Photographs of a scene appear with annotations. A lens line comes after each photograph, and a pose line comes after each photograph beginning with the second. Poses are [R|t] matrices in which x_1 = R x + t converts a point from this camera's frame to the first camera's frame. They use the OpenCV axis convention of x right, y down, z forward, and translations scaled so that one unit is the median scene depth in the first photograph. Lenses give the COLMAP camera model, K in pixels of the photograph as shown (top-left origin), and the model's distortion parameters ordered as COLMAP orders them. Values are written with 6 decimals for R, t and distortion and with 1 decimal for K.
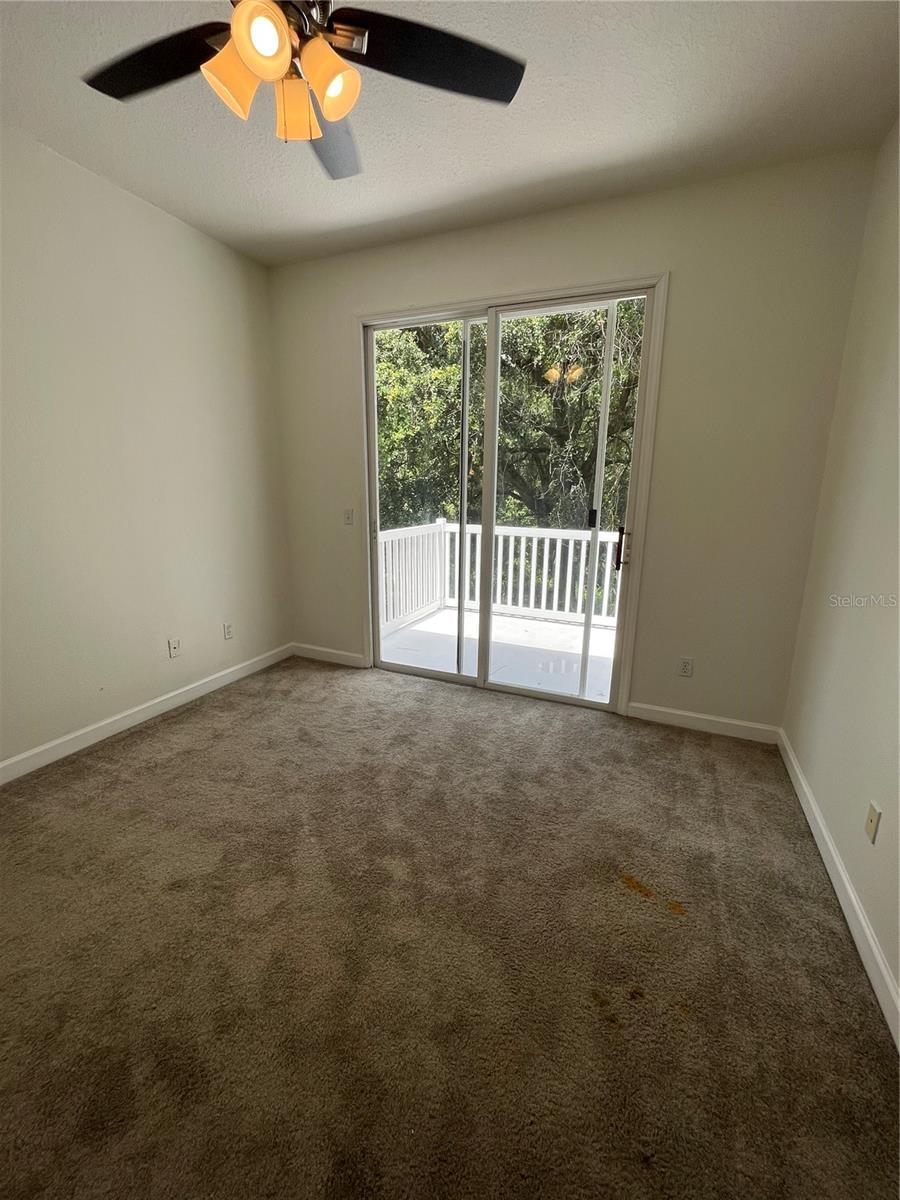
lens RADIAL K [[484.6, 0, 447.2], [0, 484.6, 603.6], [0, 0, 1]] dist [0.000403, -0.000041]
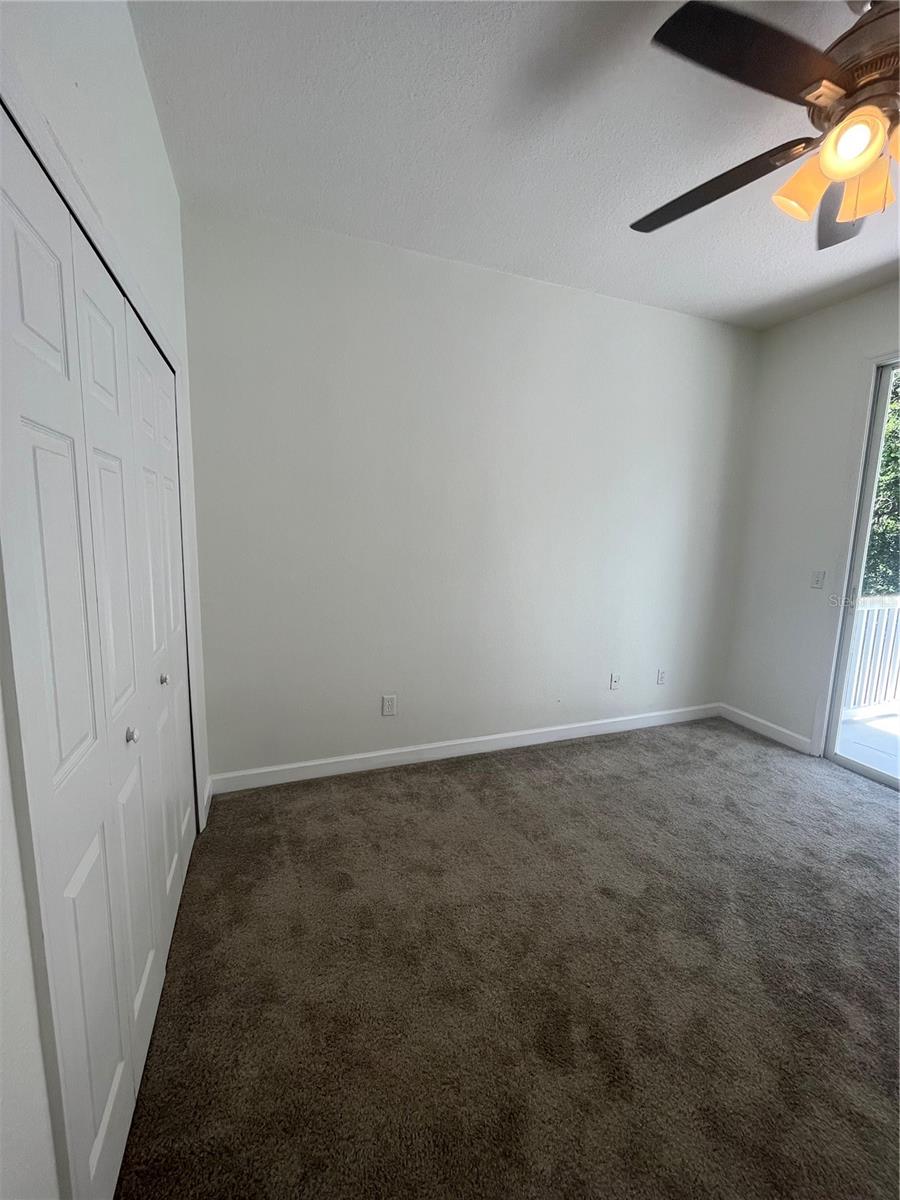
lens RADIAL K [[484.6, 0, 461.4], [0, 484.6, 598.3], [0, 0, 1]] dist [0.000403, -0.000041]
pose [[0.705480, 0.111491, -0.699905, -0.054272], [-0.185842, 0.982094, -0.030880, 0.004224], [0.683930, 0.151857, 0.713568, -0.093374]]
